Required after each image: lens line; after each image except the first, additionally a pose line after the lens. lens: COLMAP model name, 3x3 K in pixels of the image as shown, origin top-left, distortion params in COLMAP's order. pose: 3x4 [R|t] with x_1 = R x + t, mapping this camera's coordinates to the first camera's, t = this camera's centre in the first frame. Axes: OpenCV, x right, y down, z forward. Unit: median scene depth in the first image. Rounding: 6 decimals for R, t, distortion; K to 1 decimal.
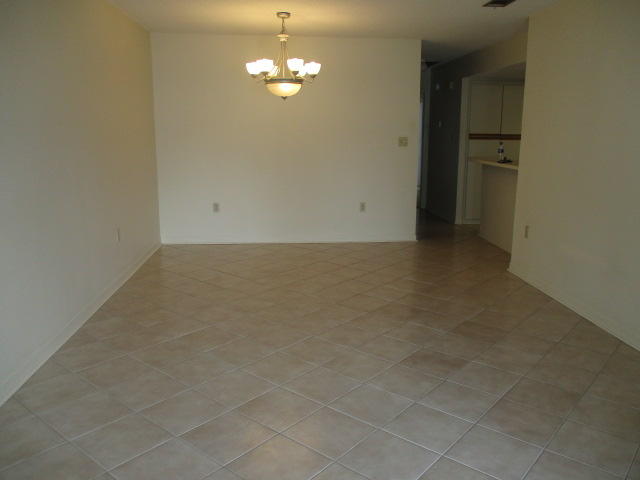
lens RADIAL K [[532.1, 0, 320.8], [0, 532.1, 237.6], [0, 0, 1]] dist [-0.029121, 0.024394]
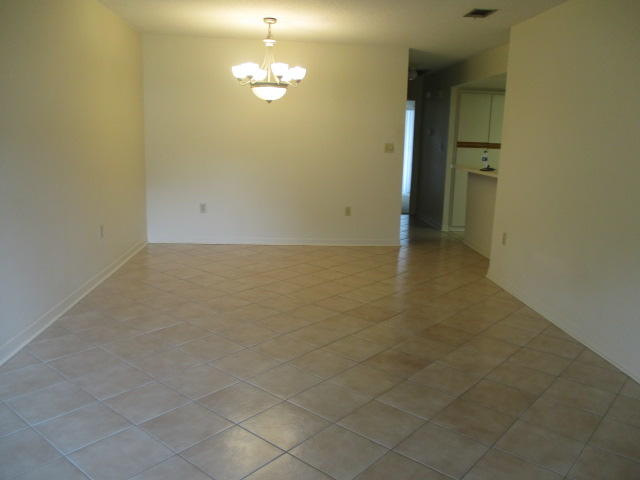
lens RADIAL K [[532.1, 0, 321.3], [0, 532.1, 236.5], [0, 0, 1]] dist [-0.029121, 0.024394]
pose [[0.999676, 0.025441, -0.000437, 0.039543], [-0.025445, 0.999586, -0.013440, 0.007447], [0.000095, 0.013447, 0.999910, -0.016241]]
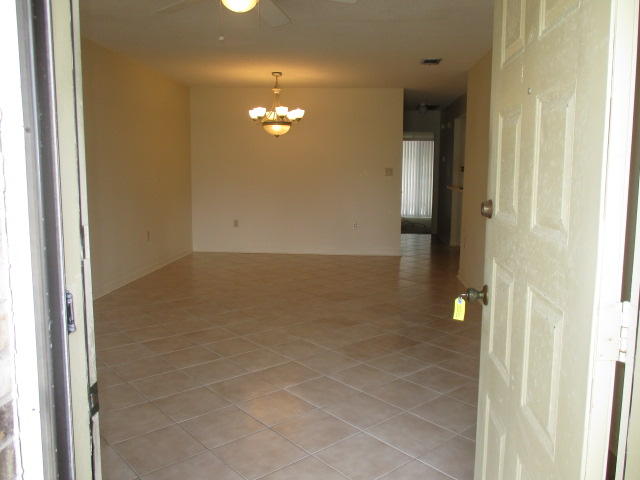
lens RADIAL K [[532.1, 0, 318.2], [0, 532.1, 243.0], [0, 0, 1]] dist [-0.029121, 0.024394]
pose [[0.986505, 0.027140, -0.161467, 0.256131], [-0.036973, 0.997619, -0.058209, 0.072561], [0.159503, 0.063394, 0.985160, -0.258172]]
